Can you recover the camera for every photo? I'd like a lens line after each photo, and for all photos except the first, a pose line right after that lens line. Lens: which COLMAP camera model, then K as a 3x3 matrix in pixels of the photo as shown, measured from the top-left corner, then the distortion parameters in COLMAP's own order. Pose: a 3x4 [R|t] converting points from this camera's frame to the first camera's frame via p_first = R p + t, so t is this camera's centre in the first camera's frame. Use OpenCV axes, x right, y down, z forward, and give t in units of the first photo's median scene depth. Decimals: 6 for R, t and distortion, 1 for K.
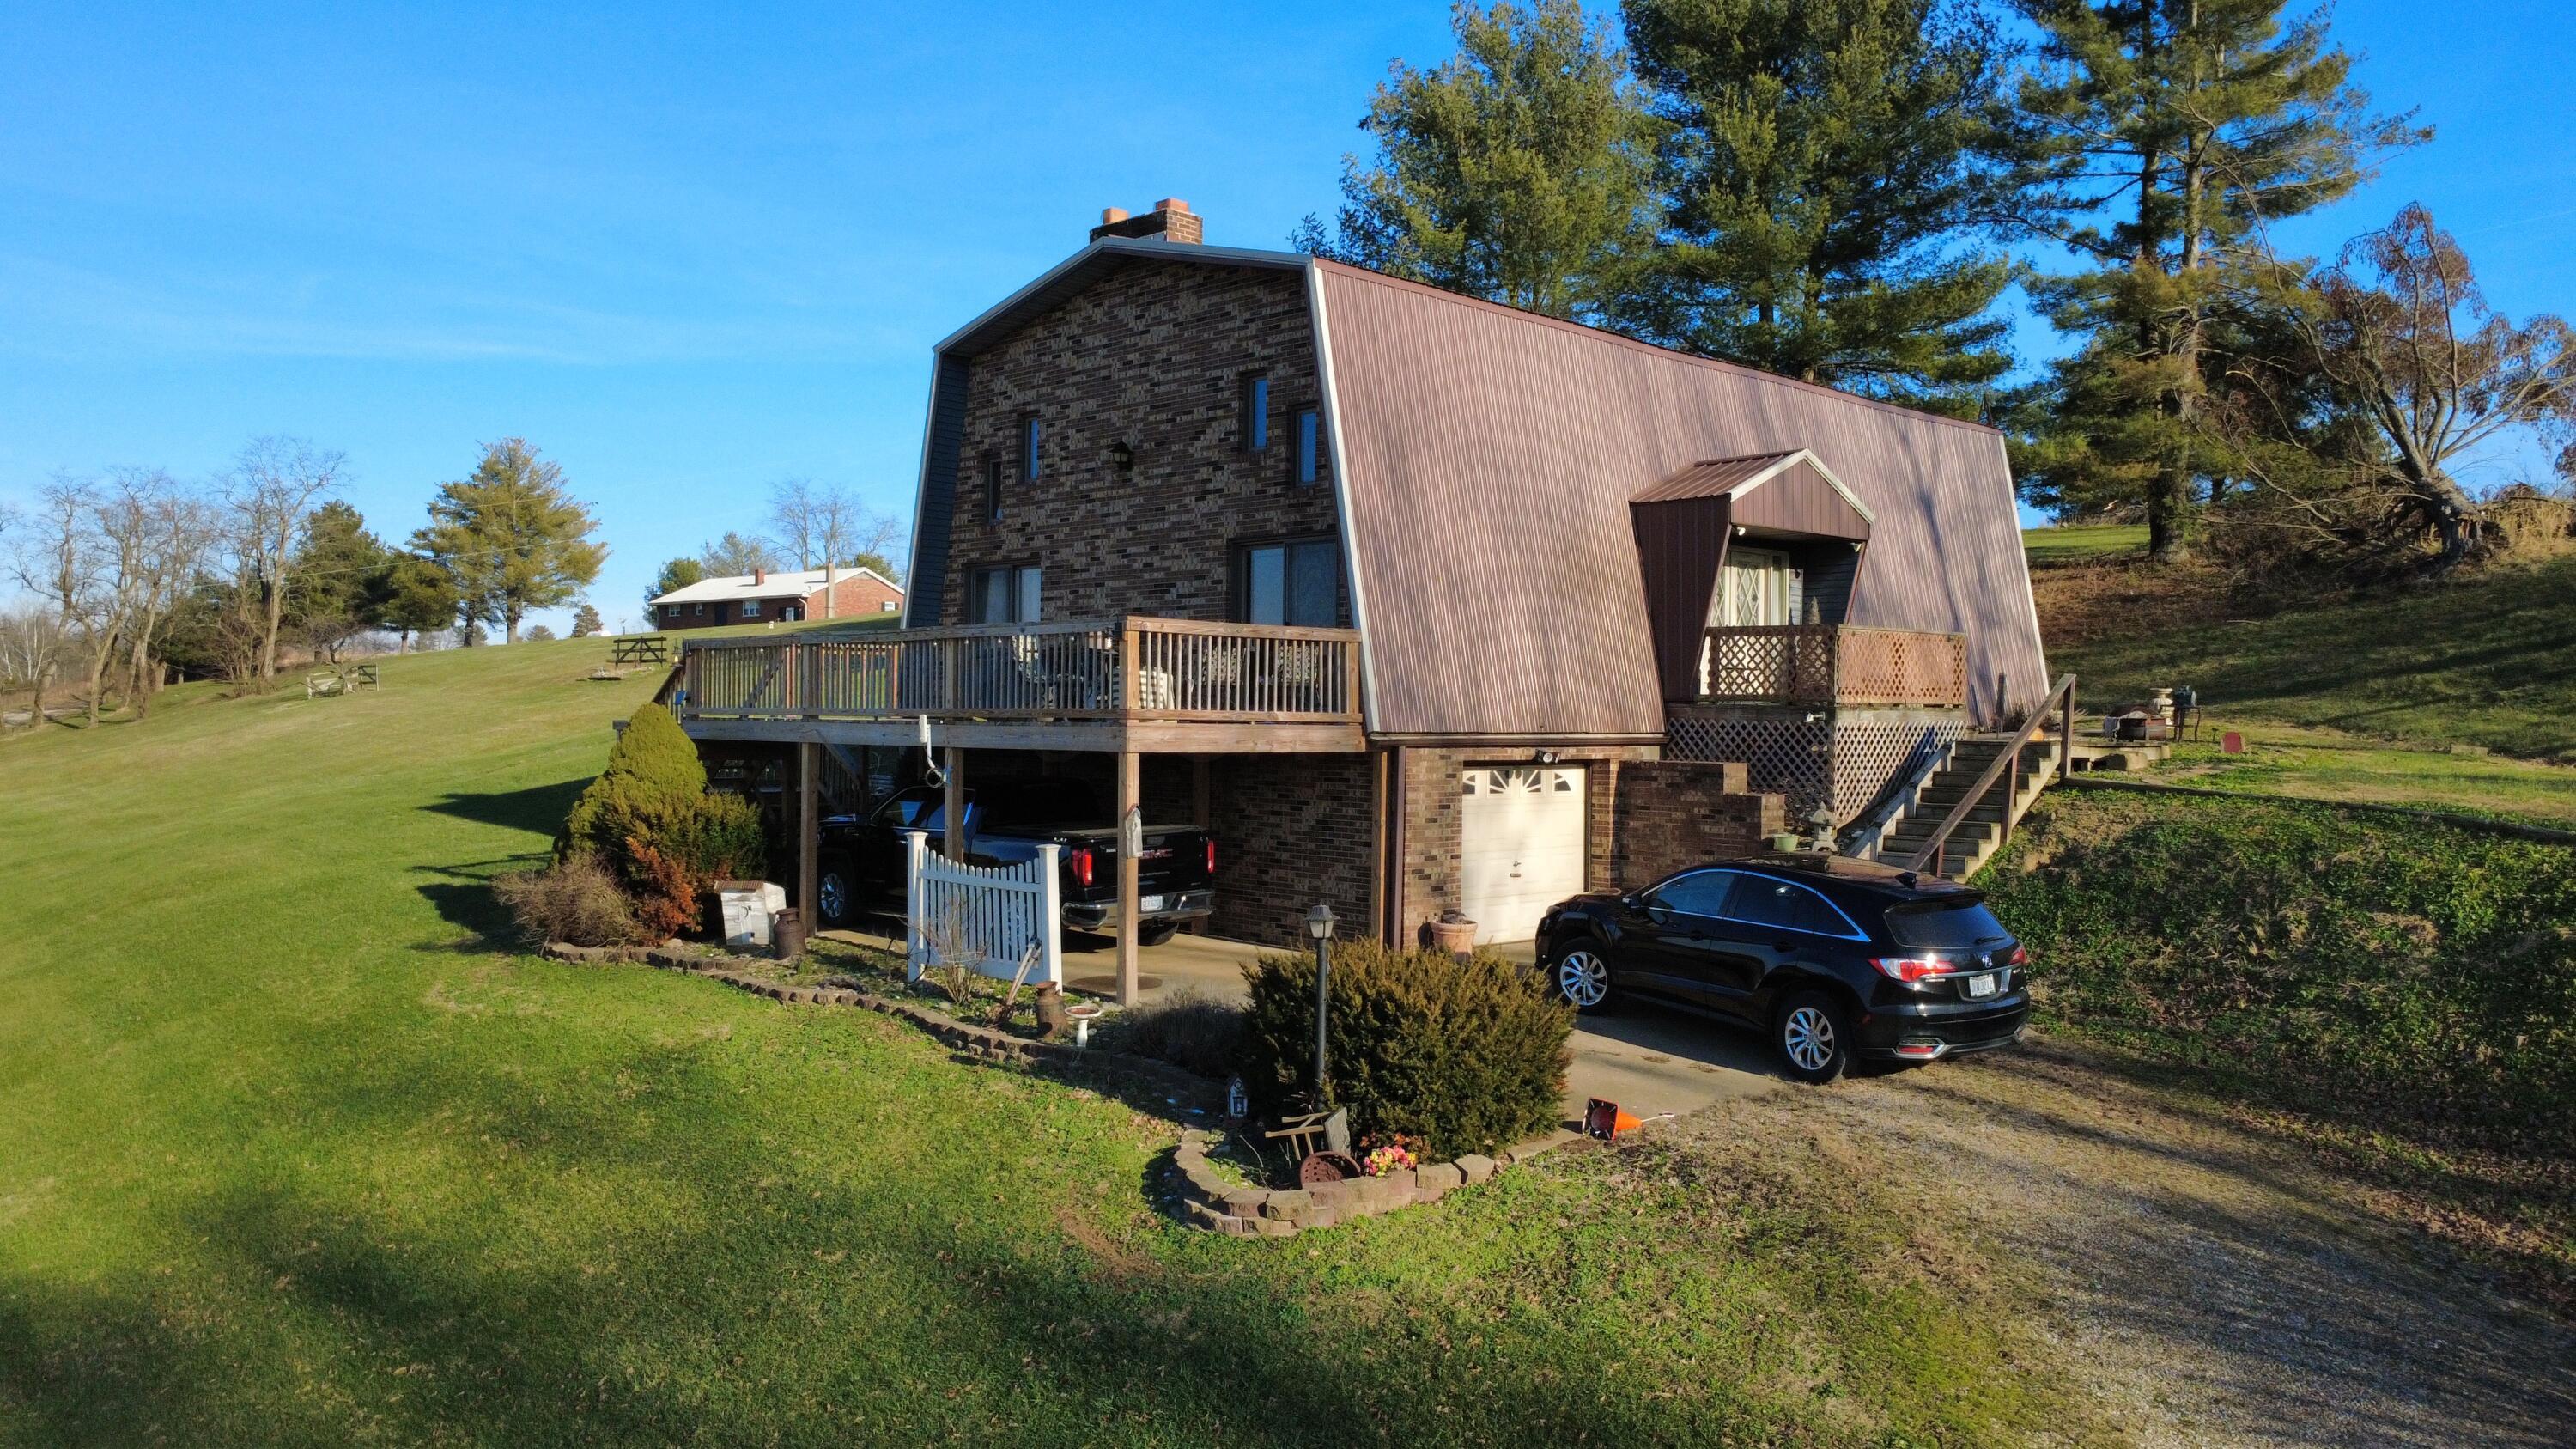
lens RADIAL K [[1887.3, 0, 1288.0], [0, 1887.3, 724.5], [0, 0, 1]] dist [-0.006468, -0.002758]
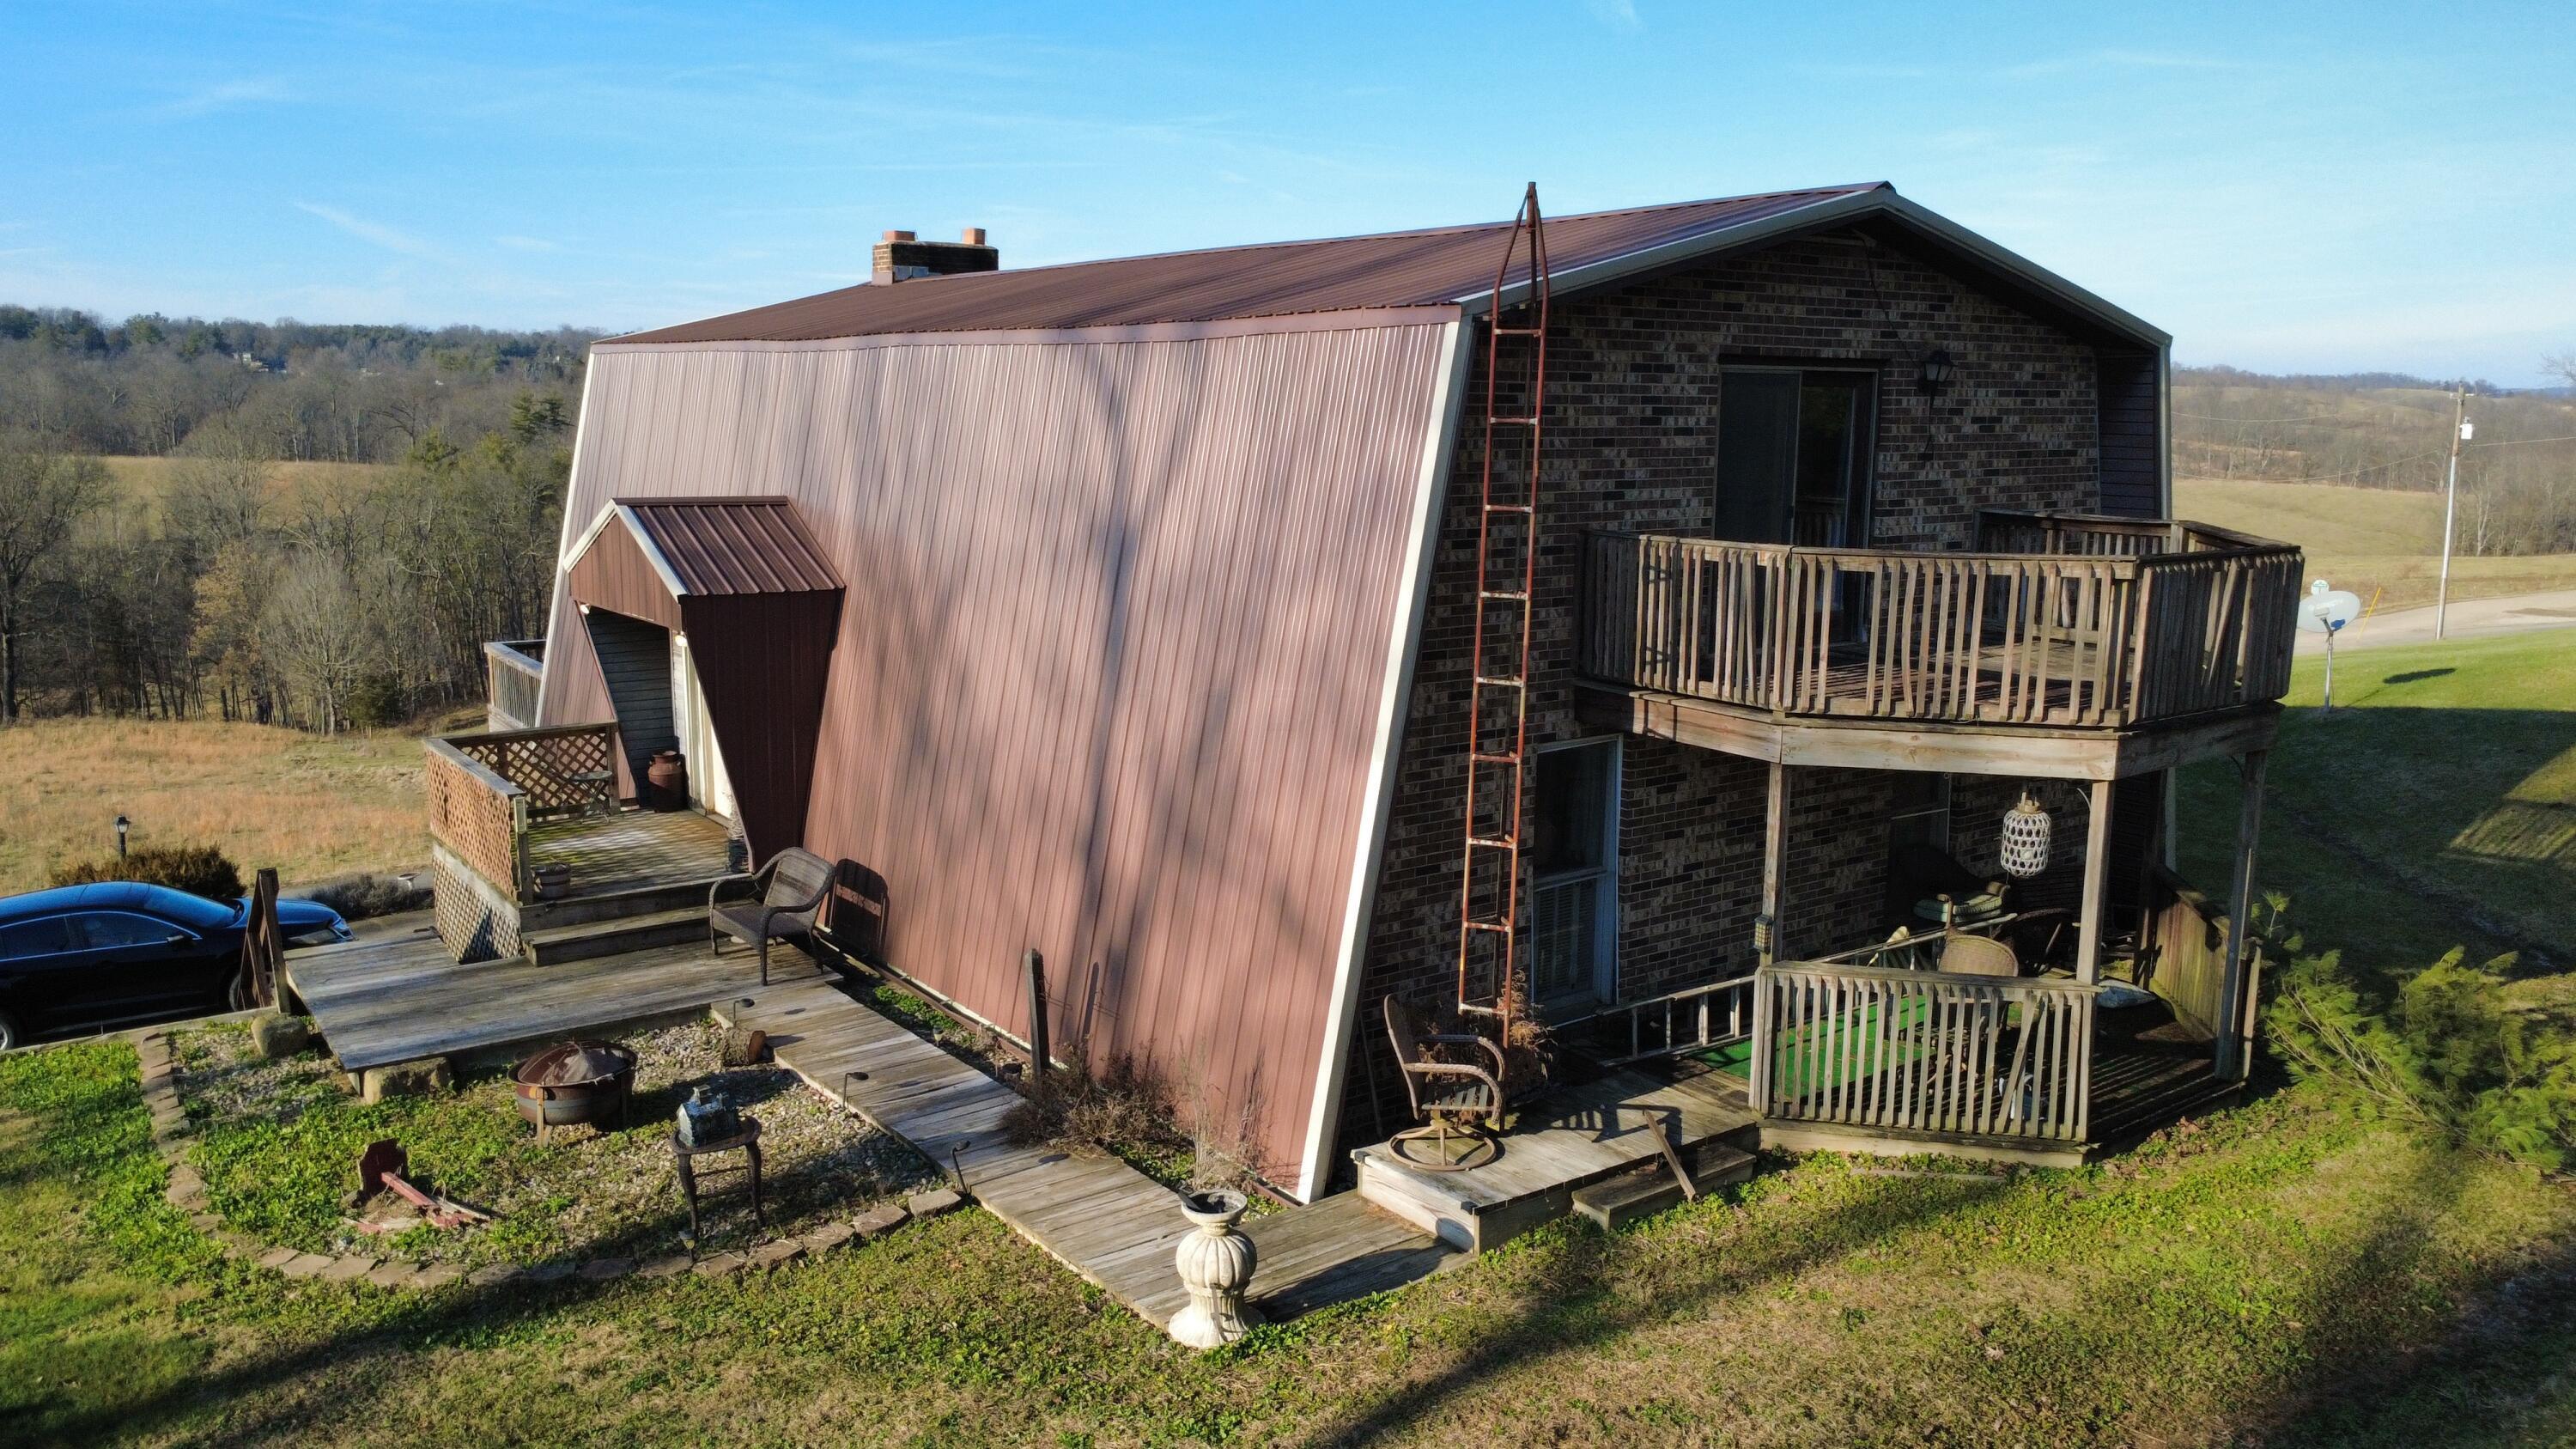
lens RADIAL K [[1889.4, 0, 1290.2], [0, 1889.4, 724.8], [0, 0, 1]] dist [-0.006112, -0.000070]
pose [[-0.140021, 0.162374, -0.976744, 1.005648], [-0.011940, 0.986113, 0.165643, -0.195447], [0.990077, 0.034855, -0.136137, 1.427534]]
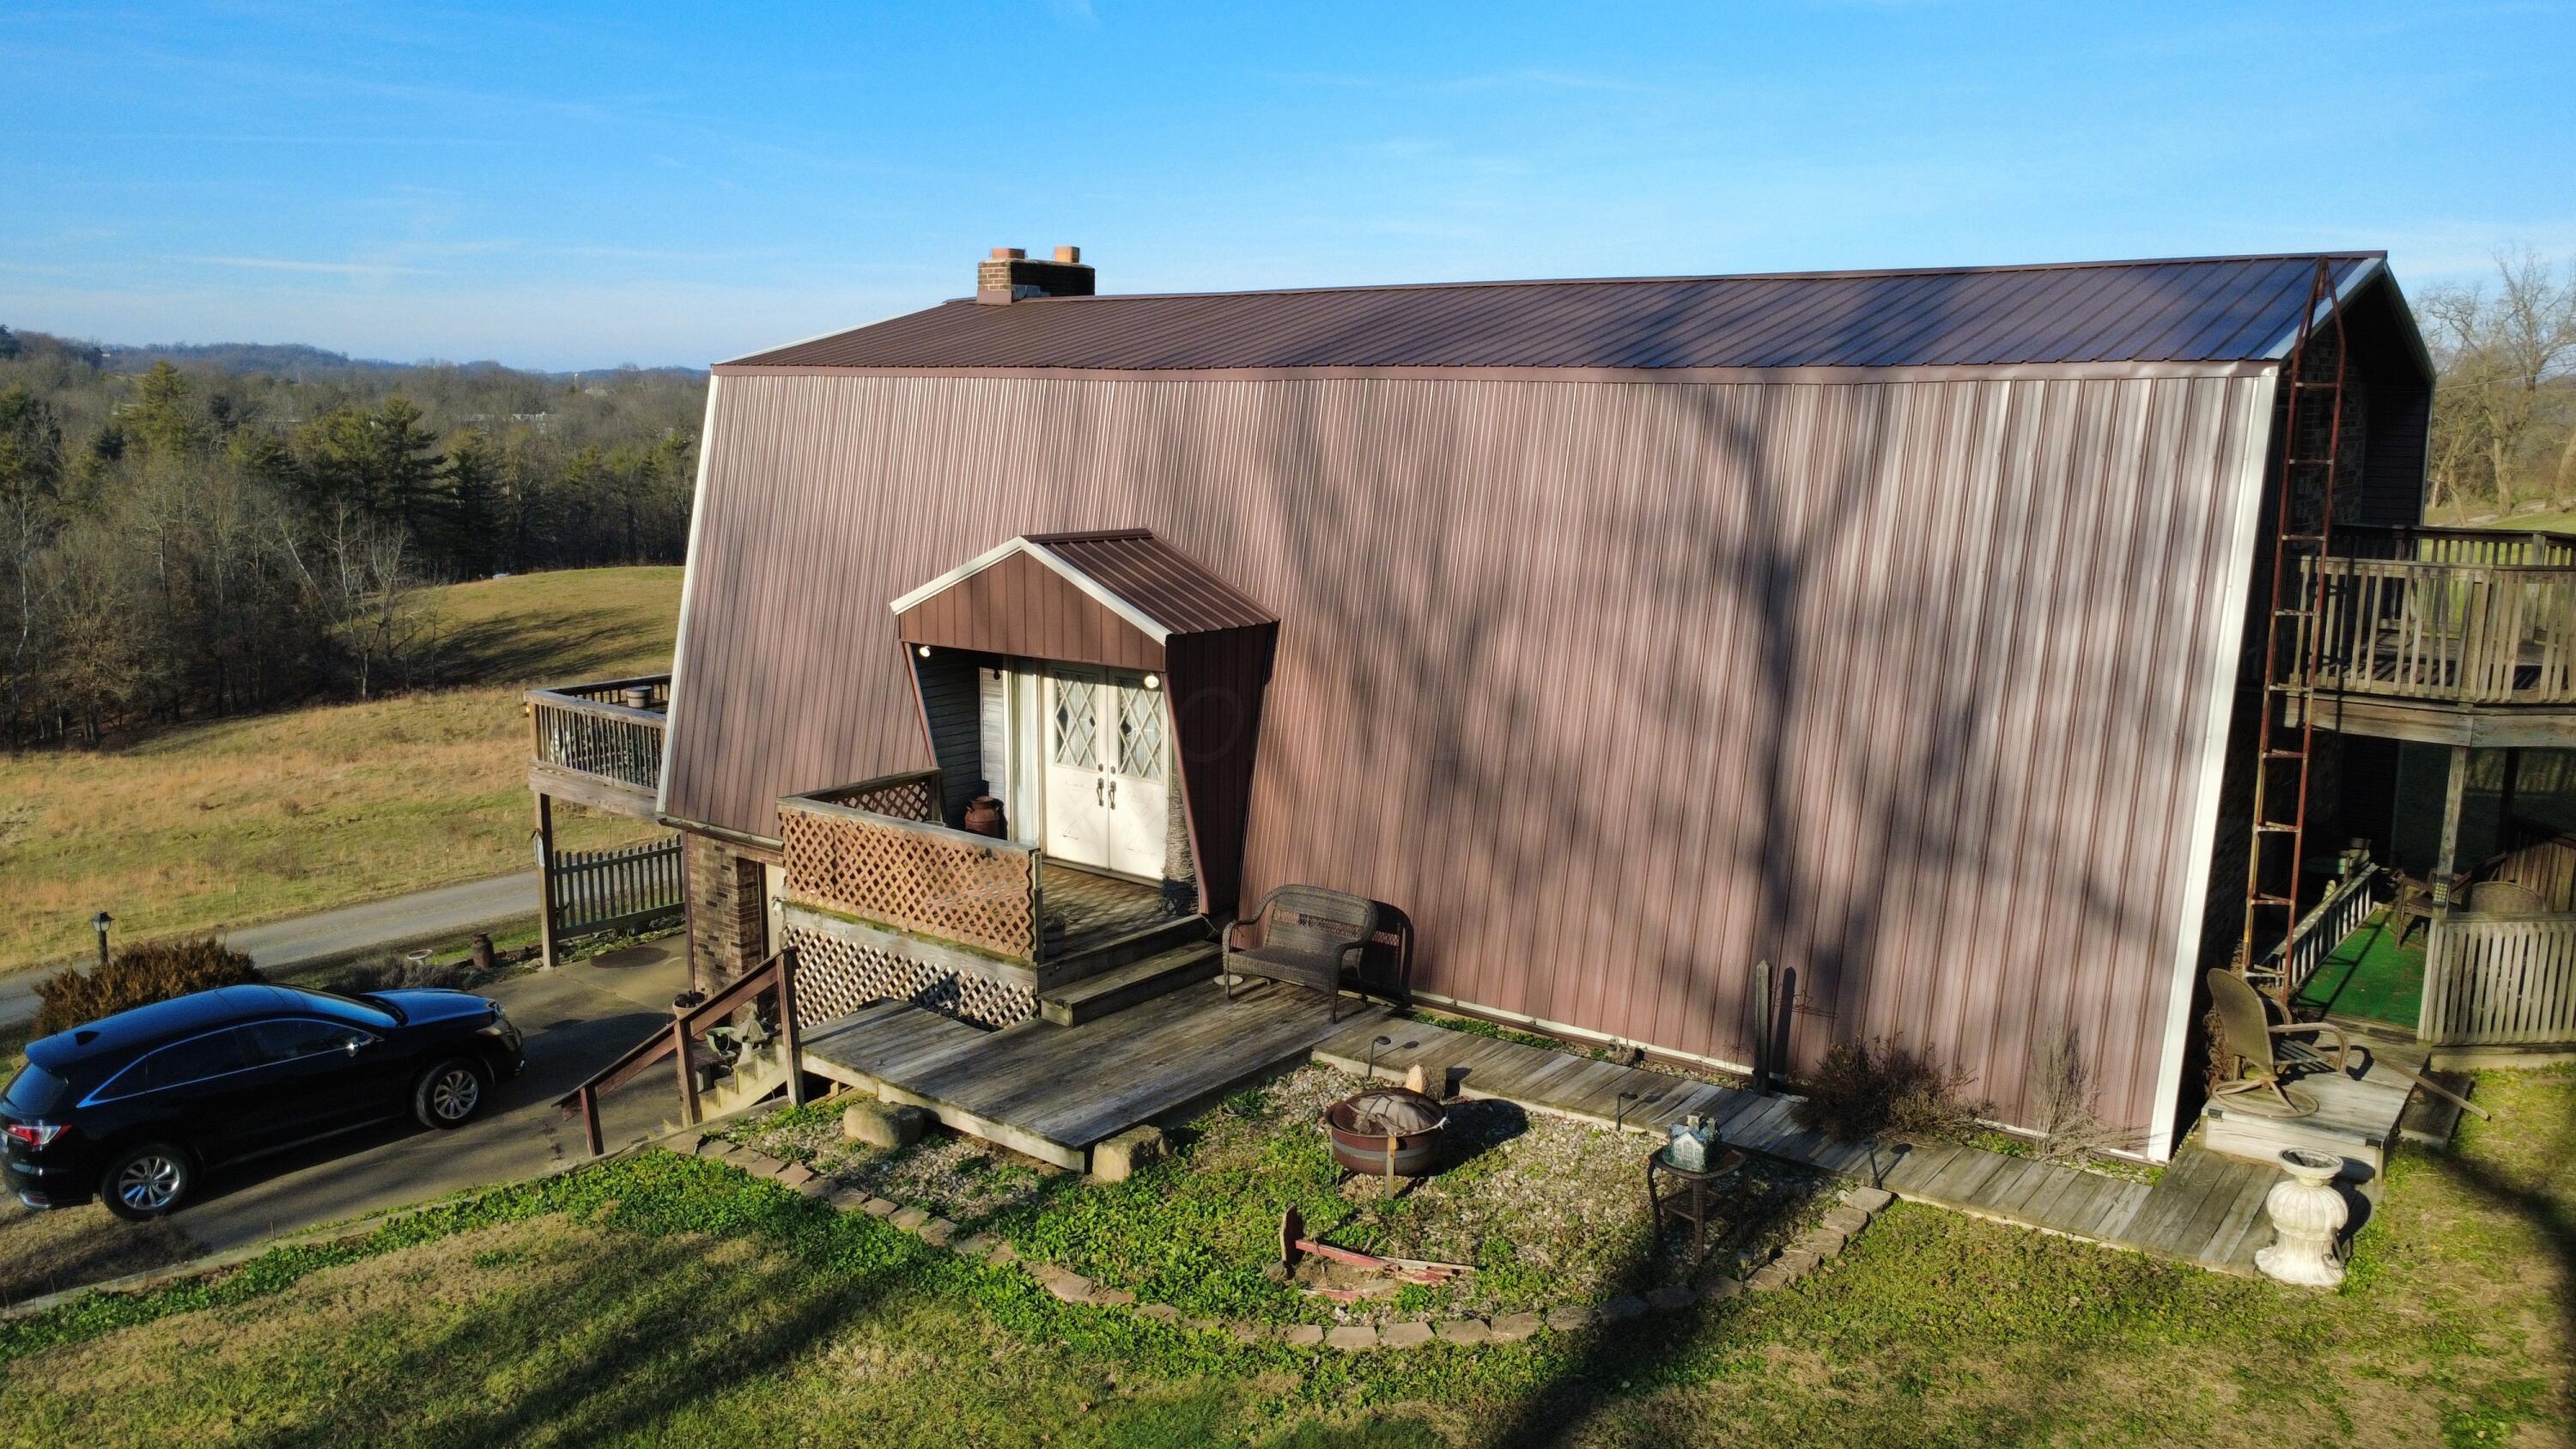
lens RADIAL K [[1889.4, 0, 1290.2], [0, 1889.4, 724.8], [0, 0, 1]] dist [-0.006112, -0.000070]
pose [[0.141044, 0.162930, -0.976504, 1.025319], [-0.008271, 0.986524, 0.163407, -0.204234], [0.989969, -0.014971, 0.140490, 1.051304]]
